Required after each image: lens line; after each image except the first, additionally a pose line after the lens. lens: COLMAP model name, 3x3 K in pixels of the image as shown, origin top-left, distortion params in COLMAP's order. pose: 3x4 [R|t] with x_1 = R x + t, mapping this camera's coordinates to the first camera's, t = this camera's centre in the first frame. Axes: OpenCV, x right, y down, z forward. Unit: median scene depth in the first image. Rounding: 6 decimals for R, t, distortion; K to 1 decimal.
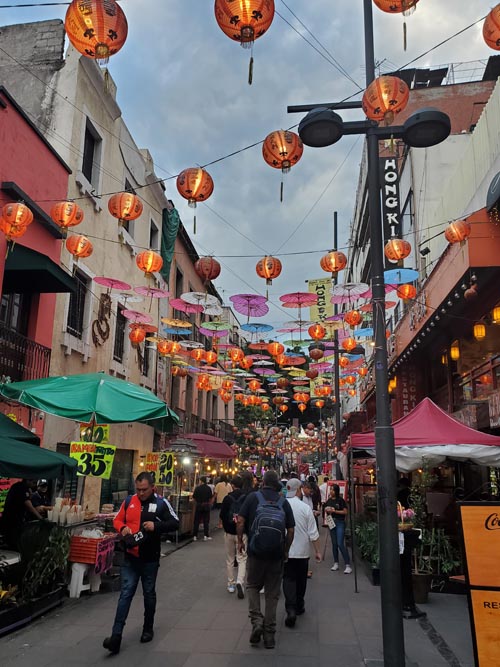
lens RADIAL K [[514.6, 0, 245.0], [0, 514.6, 346.3], [0, 0, 1]] dist [0.078913, -0.098420]
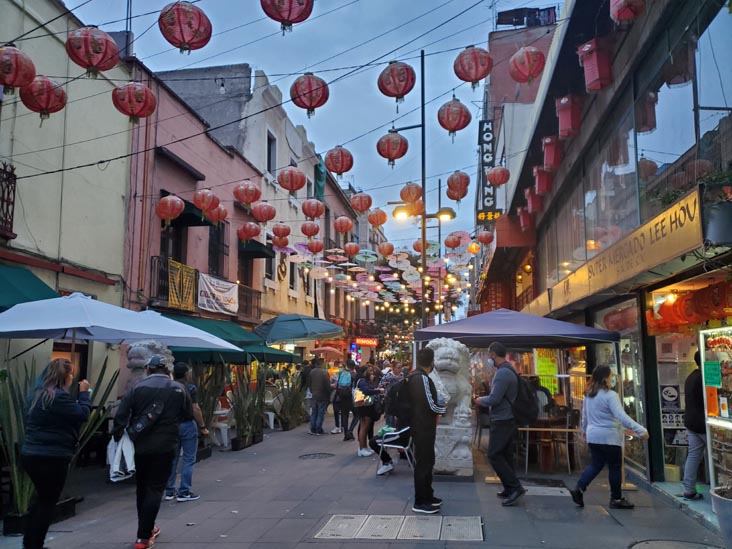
lens RADIAL K [[559.7, 0, 380.6], [0, 559.7, 292.4], [0, 0, 1]] dist [-0.003134, 0.001280]
pose [[0.999630, -0.022564, -0.015204, 0.026236], [0.024144, 0.993268, 0.113297, -0.115831], [0.012545, -0.113622, 0.993445, -0.497030]]
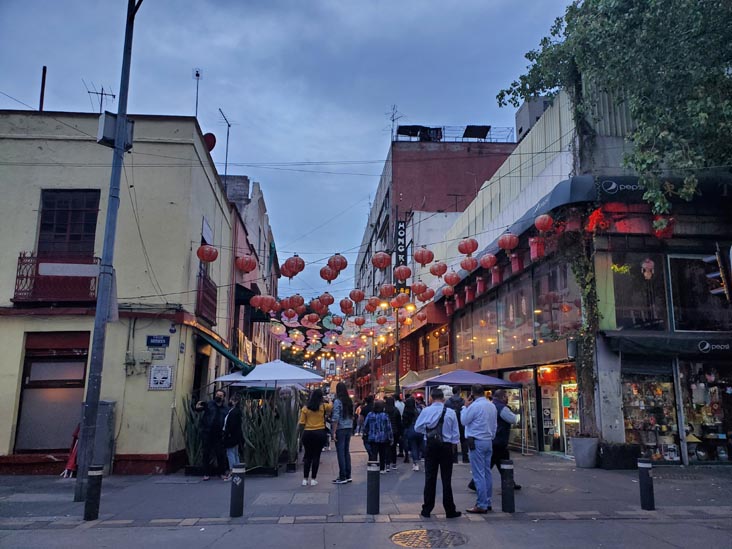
lens RADIAL K [[564.8, 0, 361.8], [0, 564.8, 289.3], [0, 0, 1]] dist [0.078913, -0.098420]
pose [[0.975564, 0.034773, 0.216944, -0.294734], [-0.043118, 0.998496, 0.033850, -0.217337], [-0.215441, -0.042377, 0.975597, -0.964144]]
